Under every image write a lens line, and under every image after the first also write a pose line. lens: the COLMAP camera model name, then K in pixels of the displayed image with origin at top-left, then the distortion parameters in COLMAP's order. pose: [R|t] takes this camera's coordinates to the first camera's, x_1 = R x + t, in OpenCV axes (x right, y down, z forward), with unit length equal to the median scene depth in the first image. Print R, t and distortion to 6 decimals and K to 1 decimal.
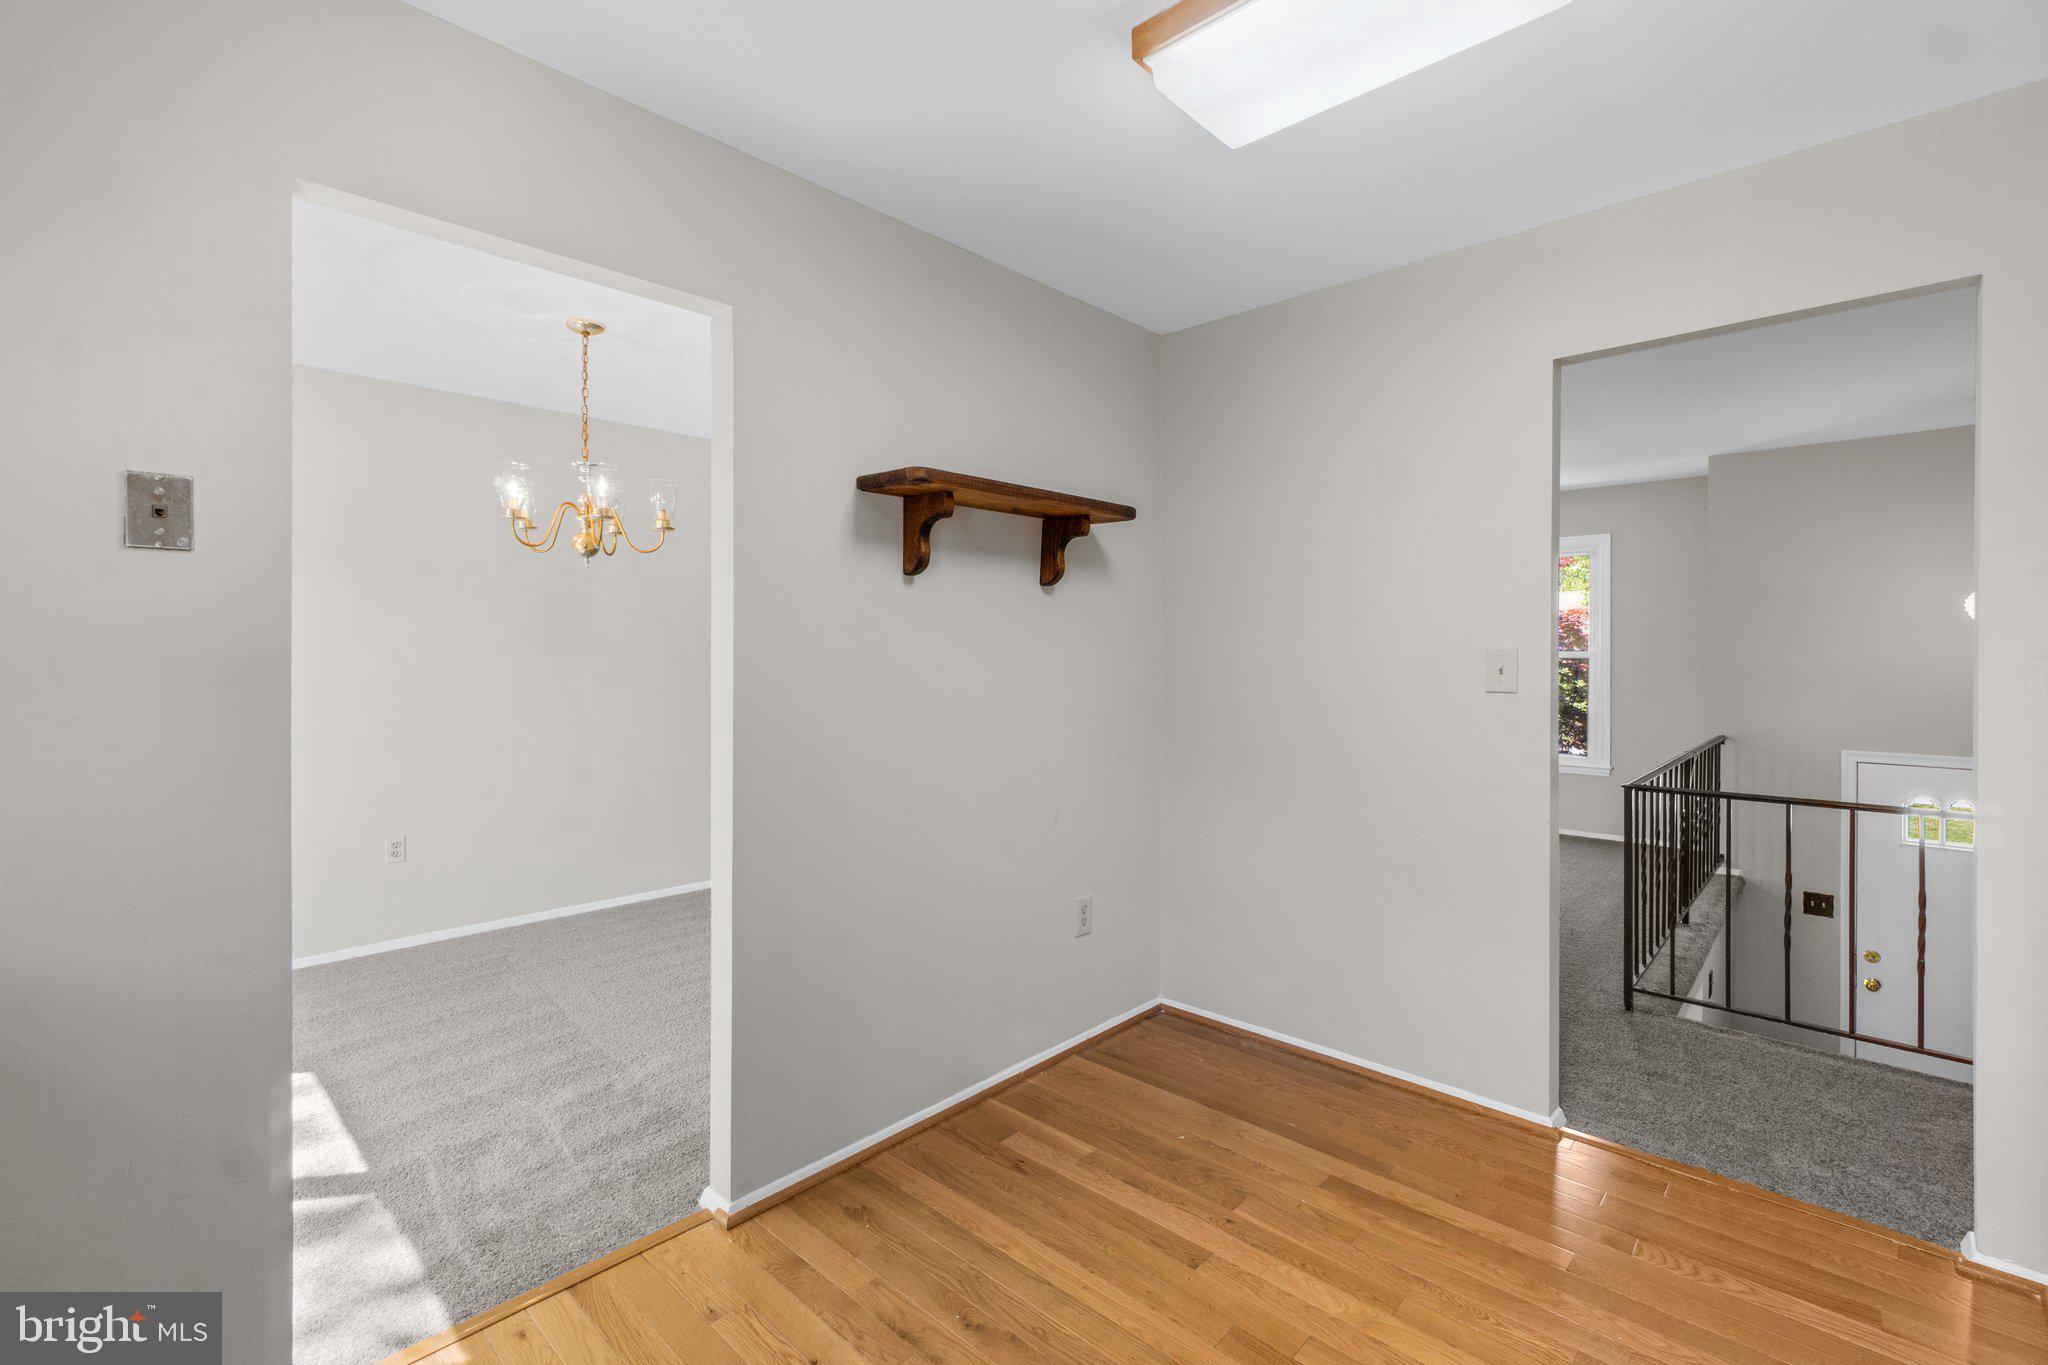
lens RADIAL K [[886.1, 0, 1024.0], [0, 886.1, 682.5], [0, 0, 1]] dist [0.000090, -0.000088]
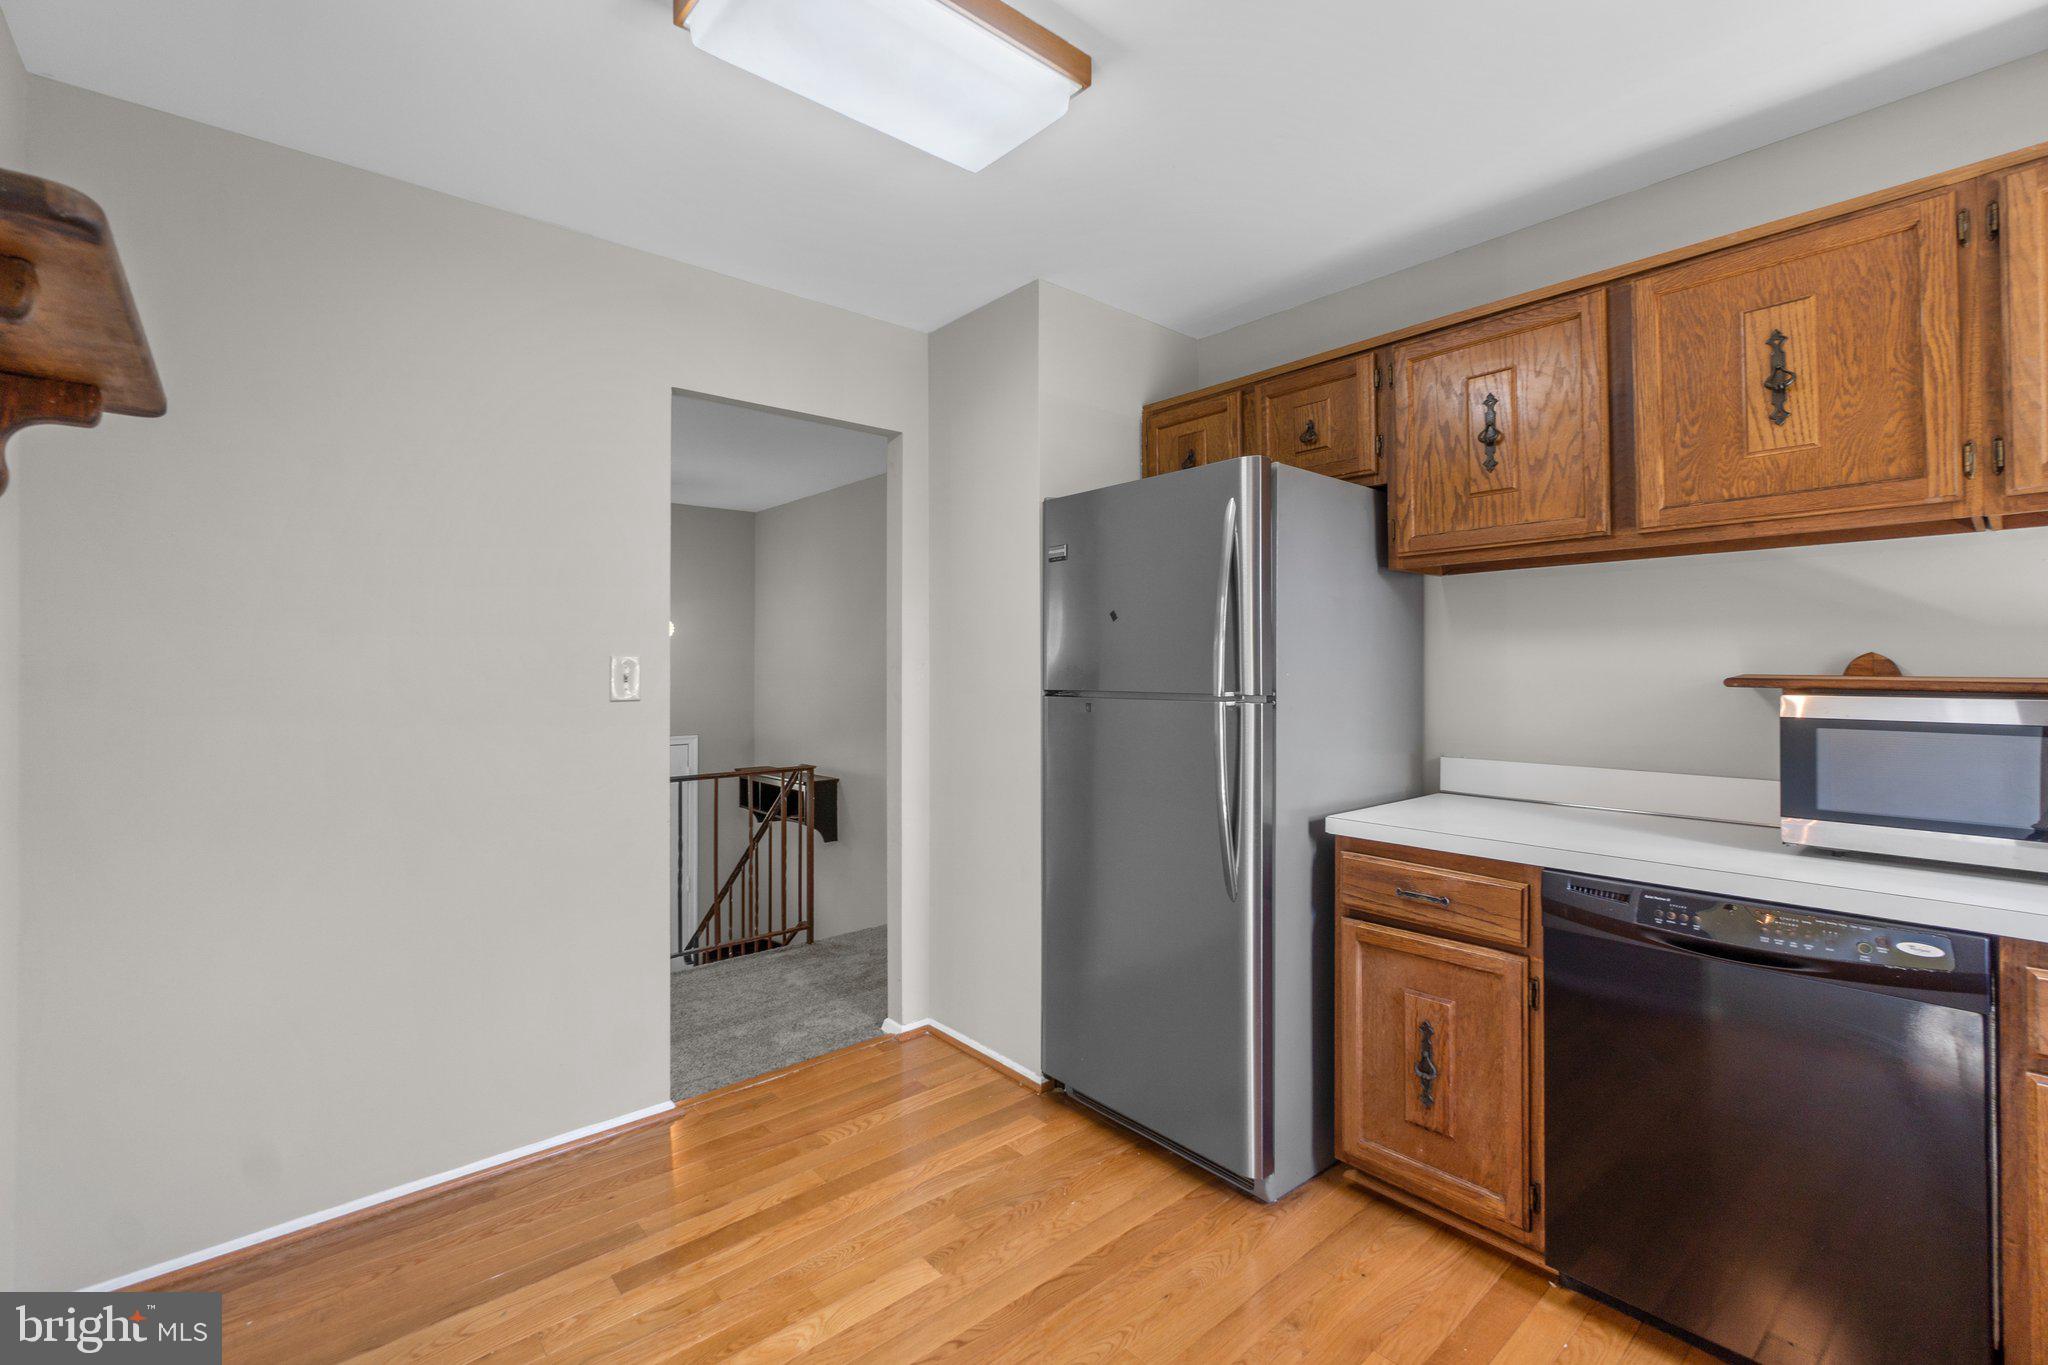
lens RADIAL K [[890.4, 0, 1020.5], [0, 890.4, 649.6], [0, 0, 1]] dist [-0.003339, -0.000101]
pose [[0.103387, 0.015556, 0.994520, -0.446625], [0.034486, 0.999220, -0.019214, -0.005317], [-0.994043, 0.036284, 0.102770, 0.497906]]
